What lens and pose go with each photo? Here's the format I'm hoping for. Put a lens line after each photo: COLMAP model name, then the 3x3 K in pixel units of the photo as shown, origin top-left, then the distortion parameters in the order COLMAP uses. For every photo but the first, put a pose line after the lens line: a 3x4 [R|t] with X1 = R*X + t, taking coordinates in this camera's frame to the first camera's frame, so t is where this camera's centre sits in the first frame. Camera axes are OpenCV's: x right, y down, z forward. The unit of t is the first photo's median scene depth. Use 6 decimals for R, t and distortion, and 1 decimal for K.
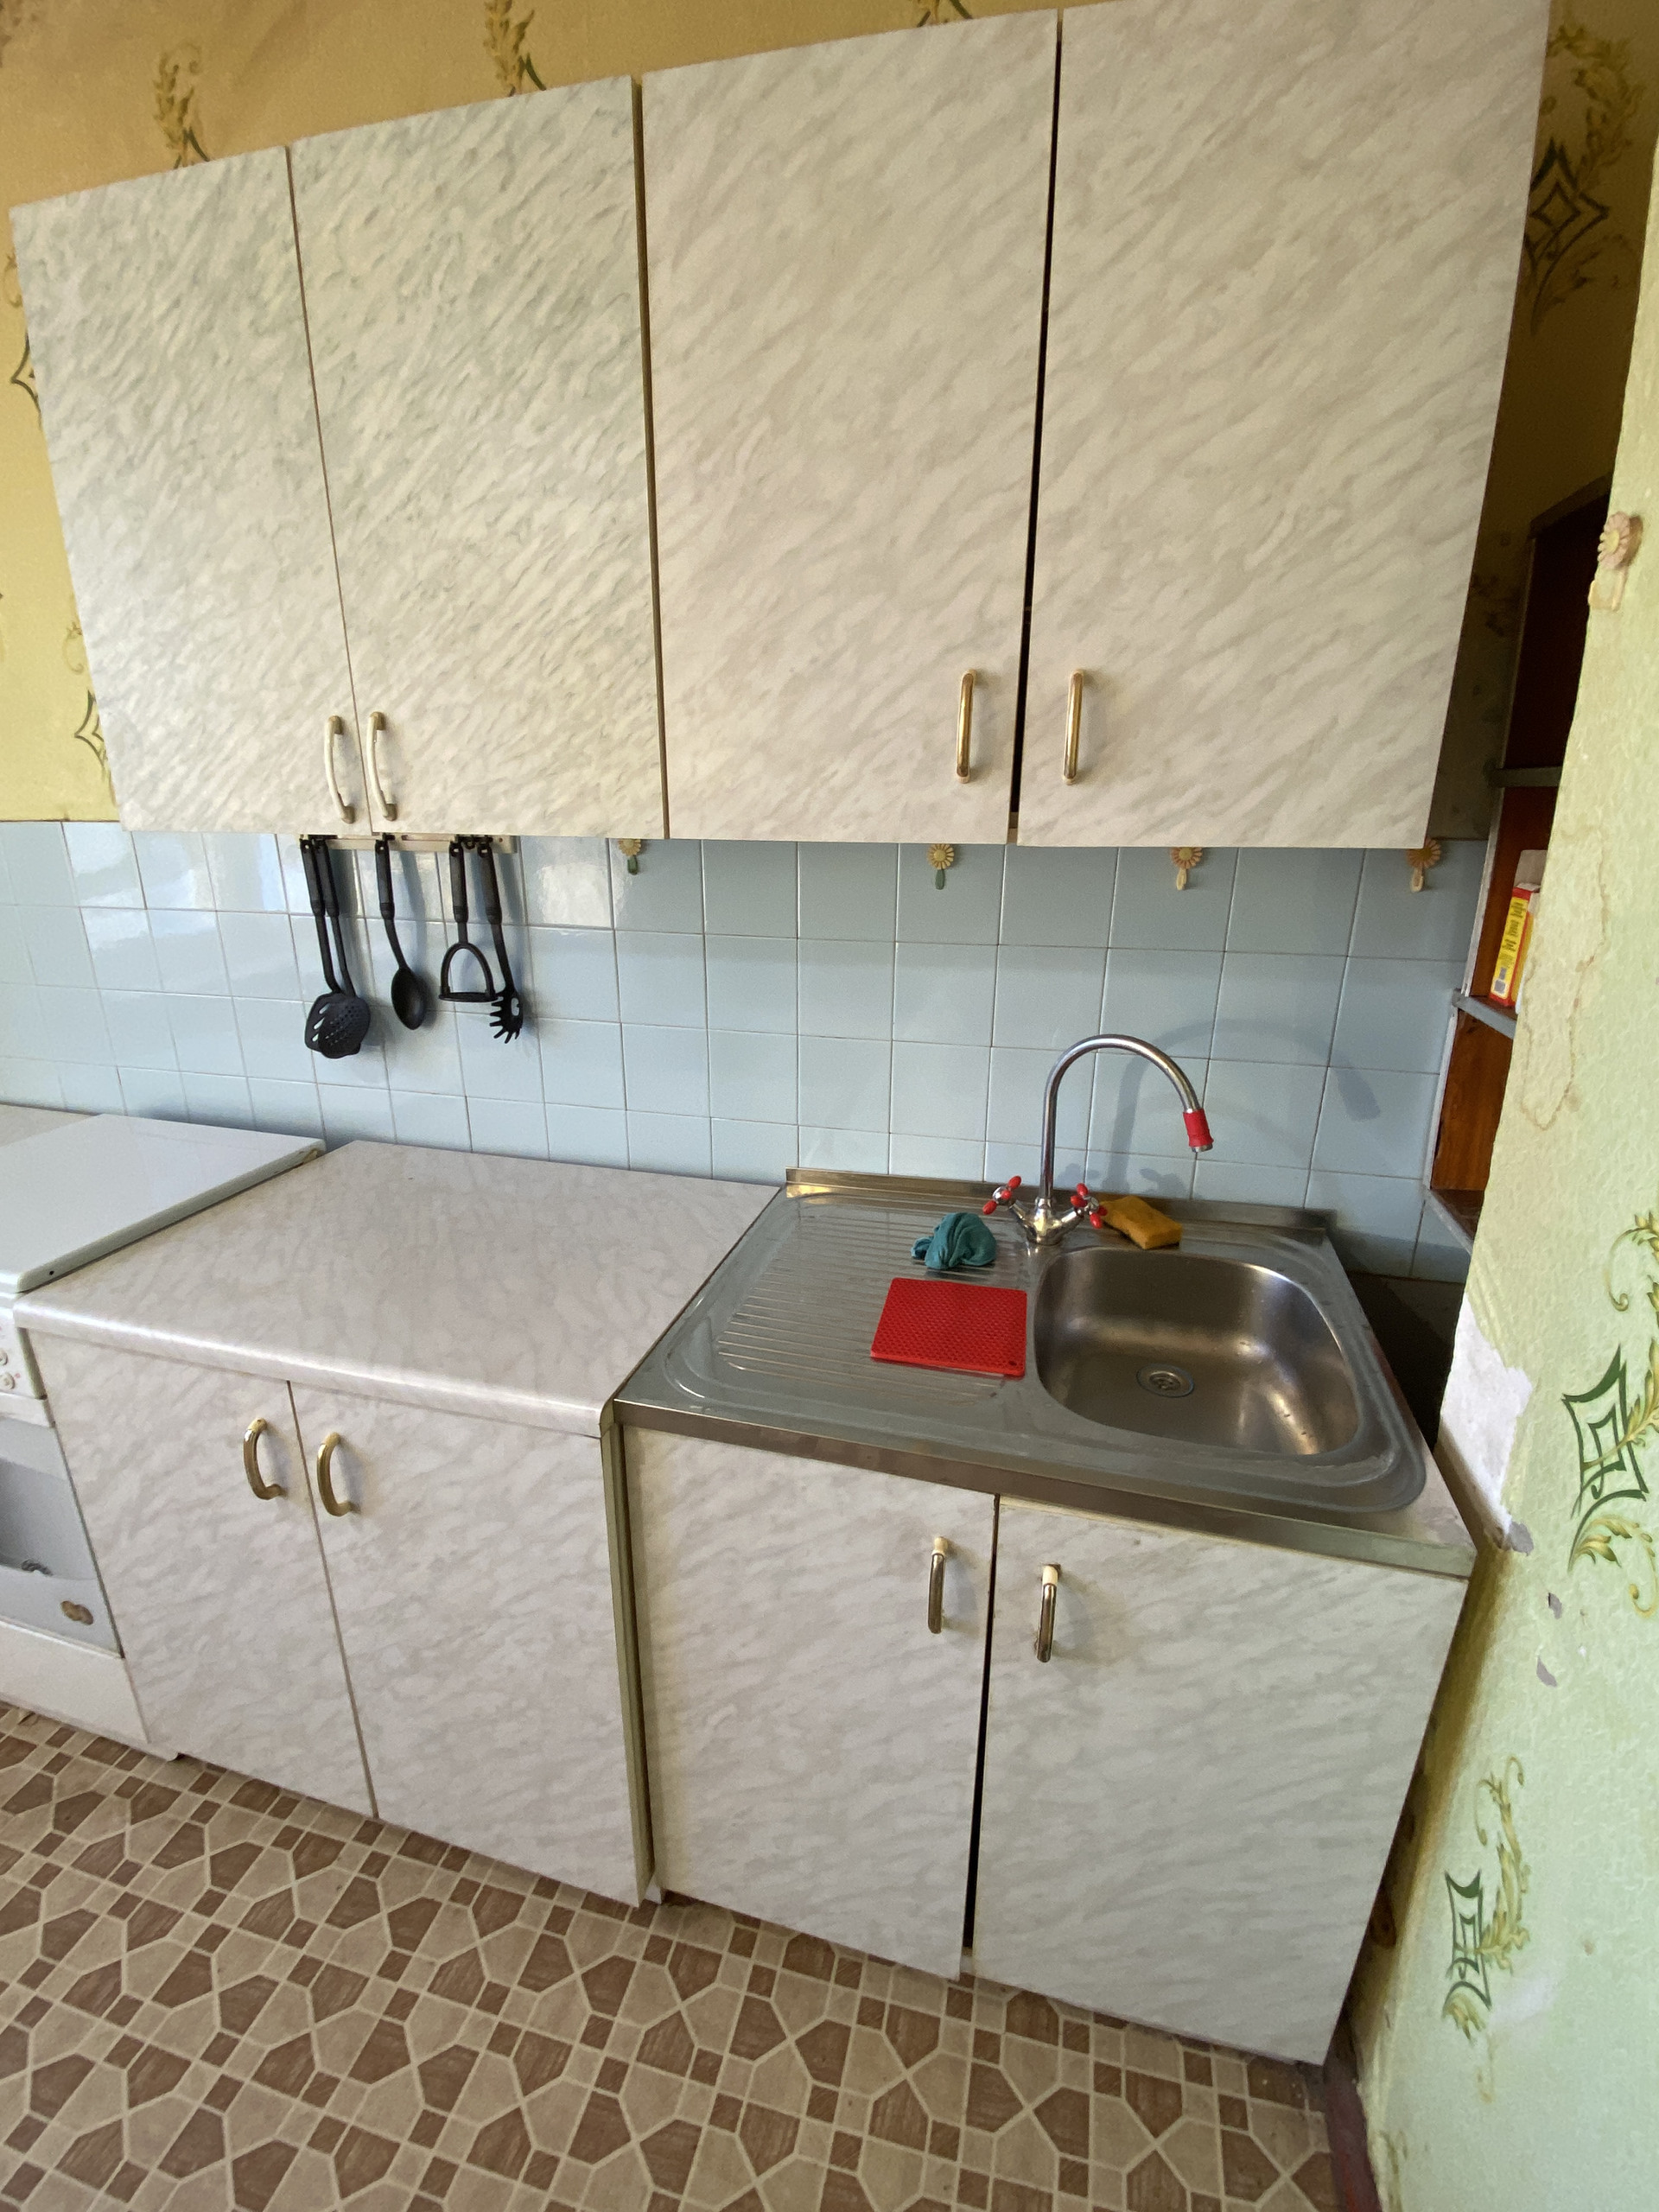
lens RADIAL K [[921.7, 0, 829.8], [0, 921.7, 1100.8], [0, 0, 1]] dist [-0.006698, -0.002179]
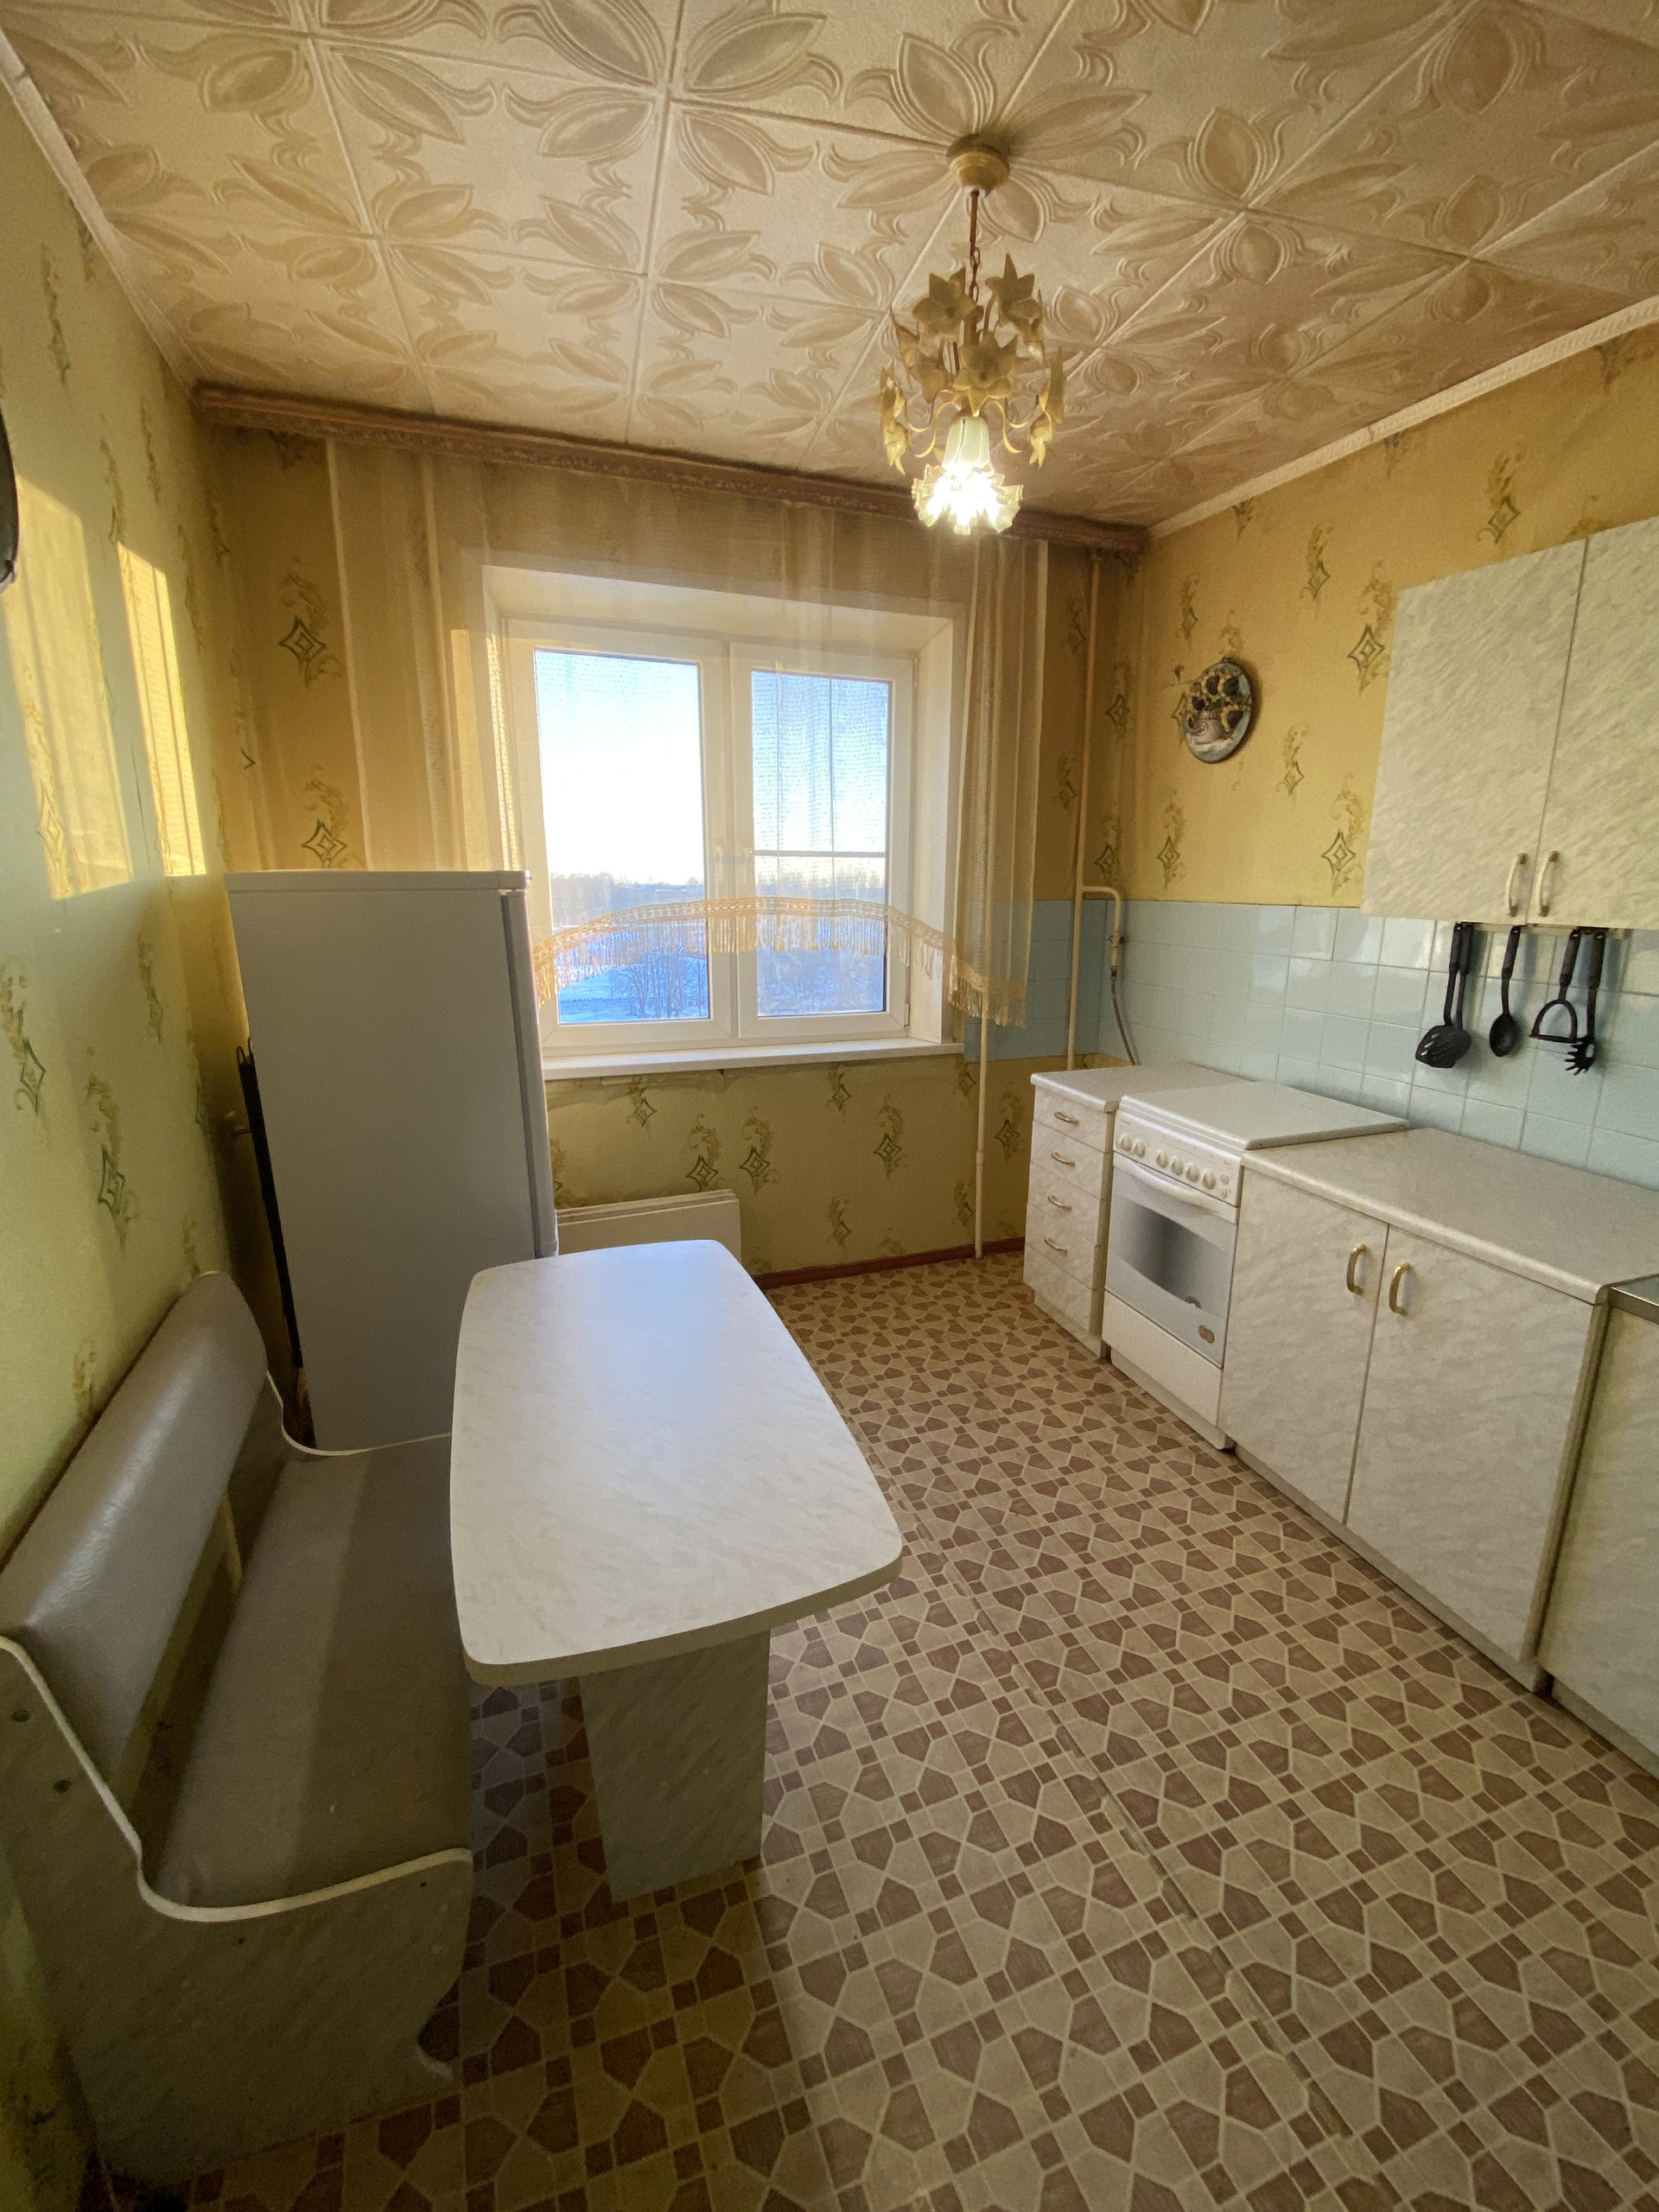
lens RADIAL K [[921.7, 0, 875.0], [0, 921.7, 1096.5], [0, 0, 1]] dist [-0.006698, -0.002179]
pose [[0.569674, 0.189218, -0.799793, 0.167408], [-0.254796, 0.965851, 0.047019, 0.186070], [0.781377, 0.176998, 0.598432, -0.686205]]
